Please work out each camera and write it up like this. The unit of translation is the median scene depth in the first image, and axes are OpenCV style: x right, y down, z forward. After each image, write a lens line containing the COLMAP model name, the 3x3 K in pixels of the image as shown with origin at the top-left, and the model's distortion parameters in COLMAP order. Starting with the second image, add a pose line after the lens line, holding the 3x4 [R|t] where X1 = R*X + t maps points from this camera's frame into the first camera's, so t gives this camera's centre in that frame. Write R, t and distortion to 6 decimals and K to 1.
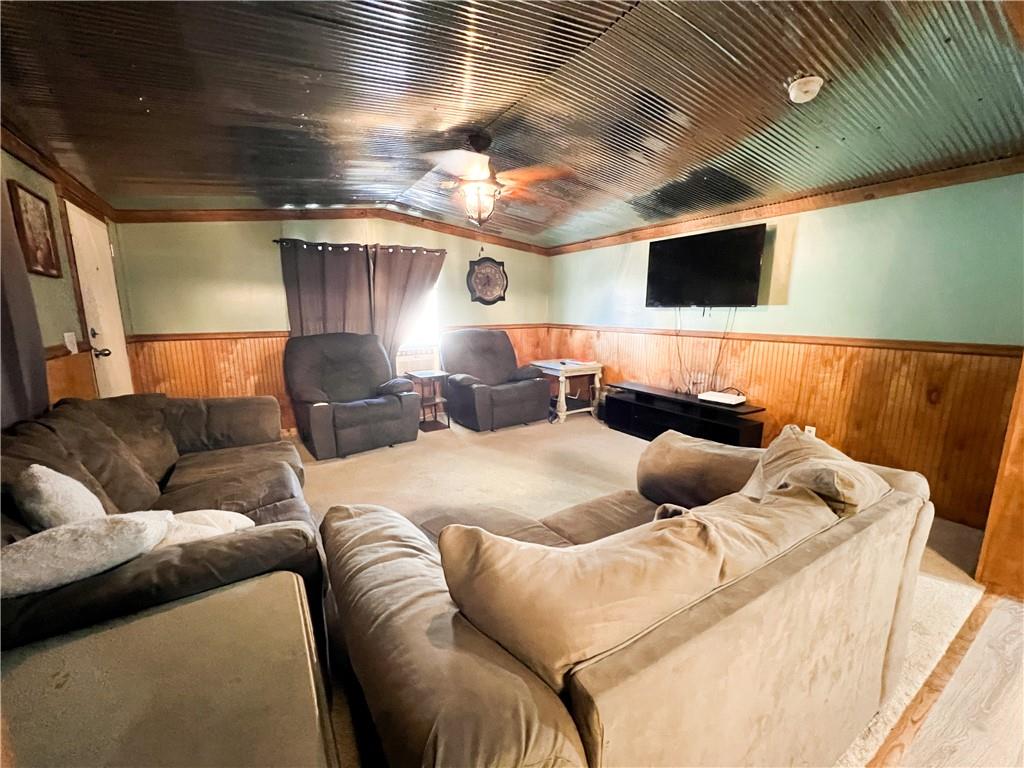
lens RADIAL K [[409.5, 0, 514.9], [0, 409.5, 384.2], [0, 0, 1]] dist [0.004332, 0.000410]
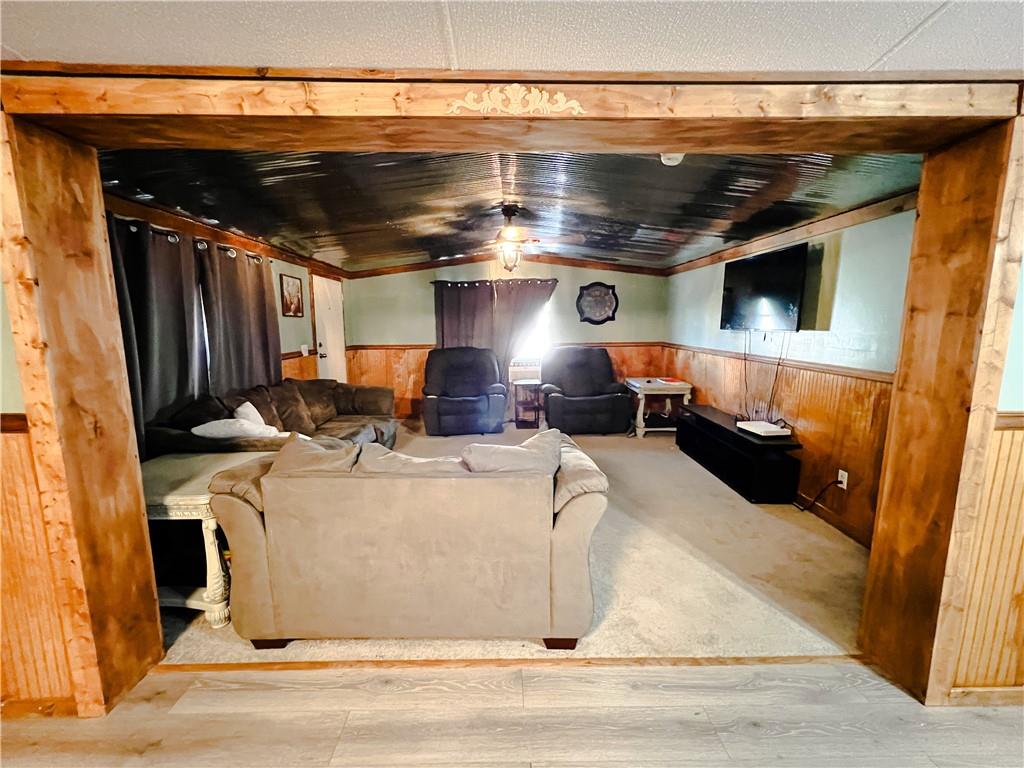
lens RADIAL K [[409.5, 0, 506.0], [0, 409.5, 382.0], [0, 0, 1]] dist [0.004332, 0.000410]
pose [[0.856244, 0.071238, -0.511635, 0.384698], [-0.088272, 0.996055, -0.009040, -0.009625], [0.508973, 0.052904, 0.859155, -0.084781]]
